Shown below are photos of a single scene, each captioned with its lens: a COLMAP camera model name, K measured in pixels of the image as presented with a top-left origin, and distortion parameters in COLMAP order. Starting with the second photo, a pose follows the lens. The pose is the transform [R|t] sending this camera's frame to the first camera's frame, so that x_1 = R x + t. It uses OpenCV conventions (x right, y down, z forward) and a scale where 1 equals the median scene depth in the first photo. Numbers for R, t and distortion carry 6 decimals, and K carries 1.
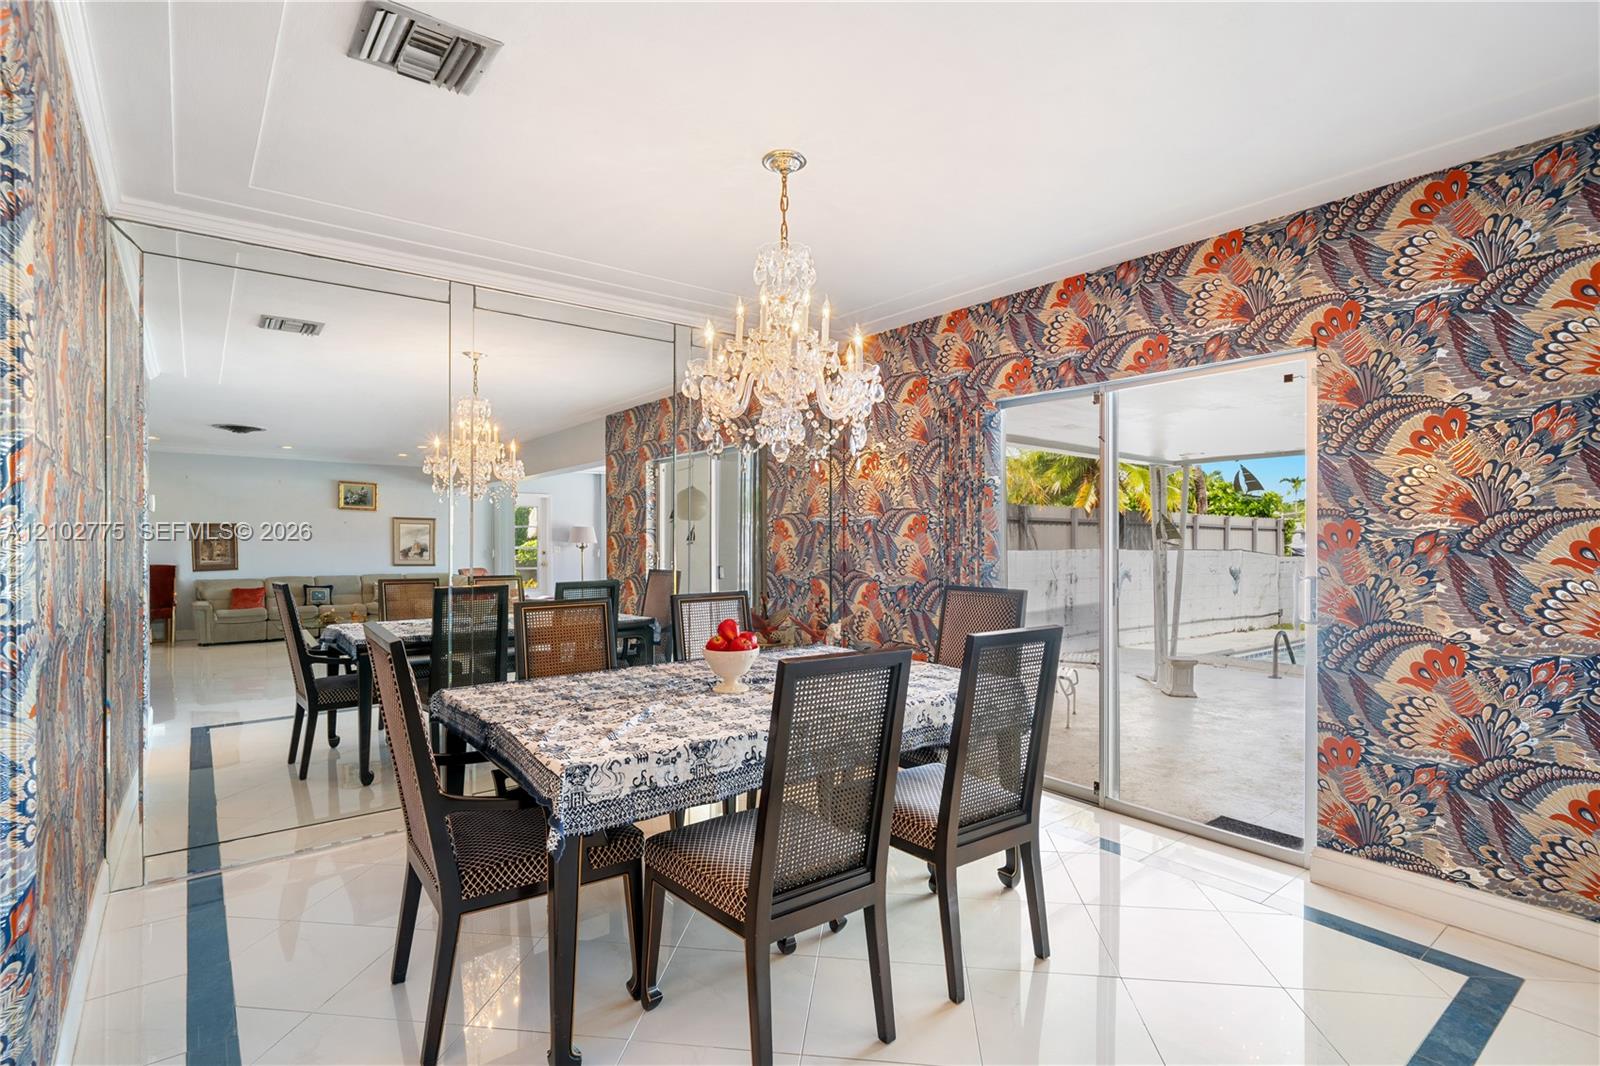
lens RADIAL K [[787.1, 0, 800.0], [0, 787.1, 533.0], [0, 0, 1]] dist [0.000212, -0.000007]
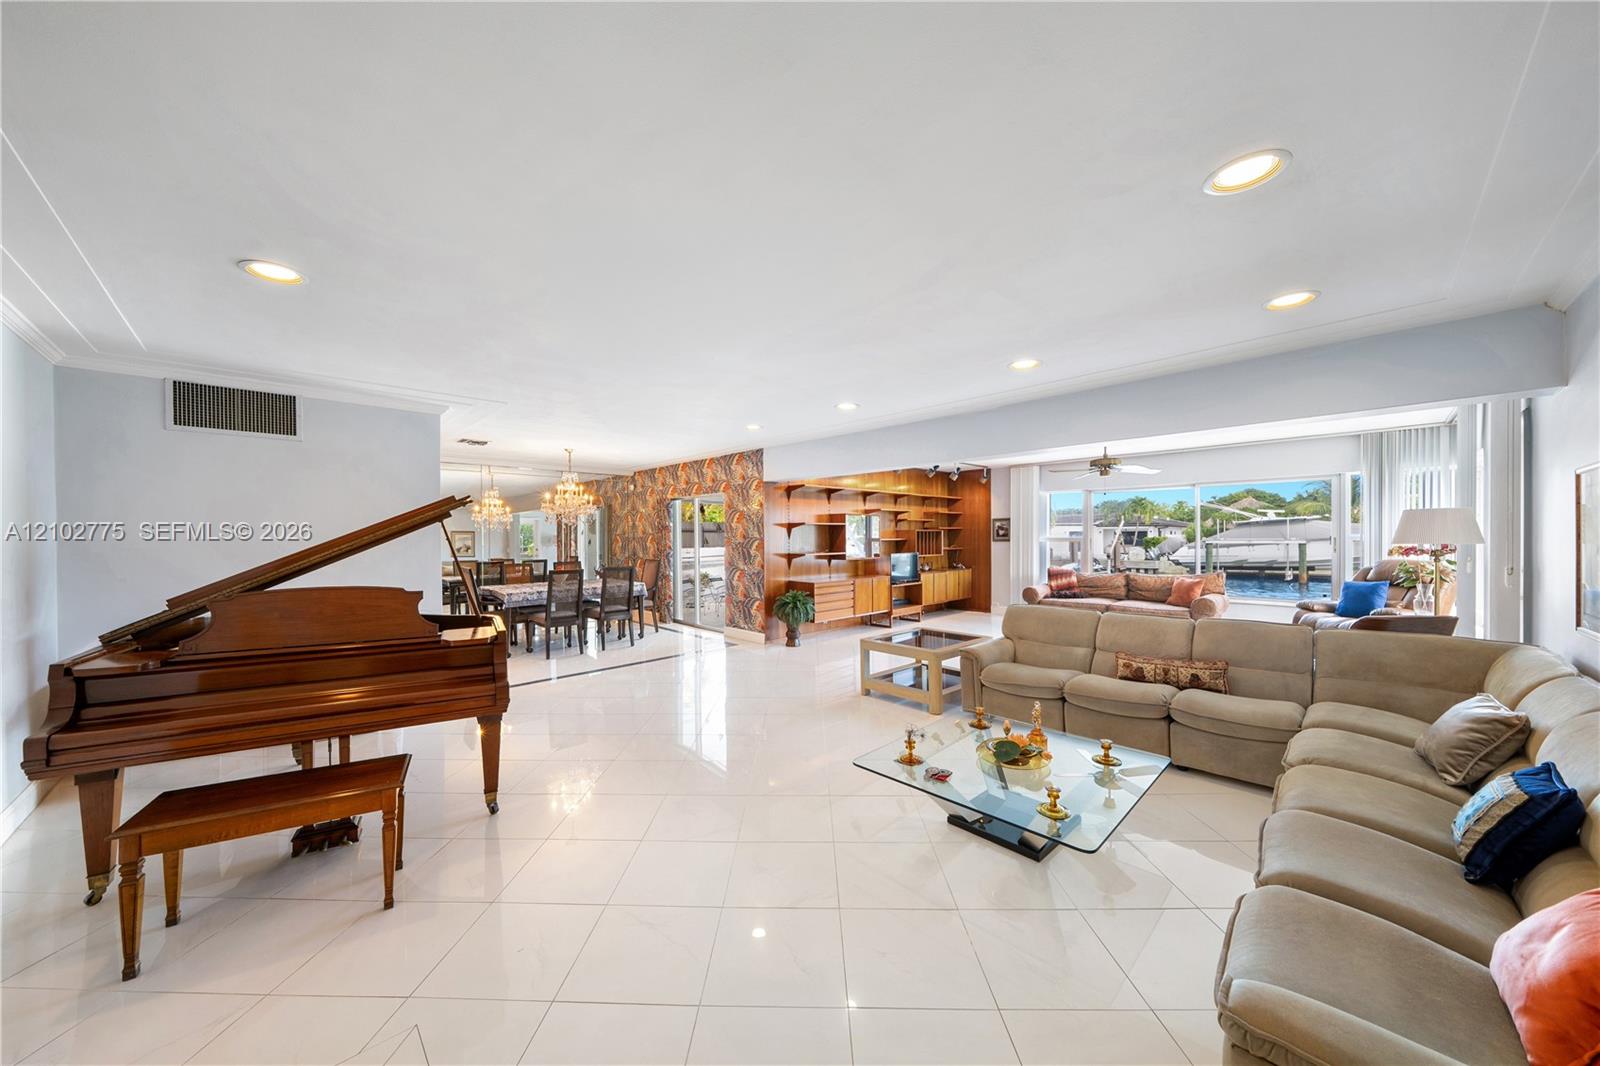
lens RADIAL K [[546.8, 0, 800.0], [0, 546.8, 533.0], [0, 0, 1]] dist [-0.000632, -0.000005]
pose [[0.994097, -0.014058, 0.107583, 0.573753], [0.013227, 0.999877, 0.008440, -0.048577], [-0.107688, -0.006967, 0.994160, -1.286914]]
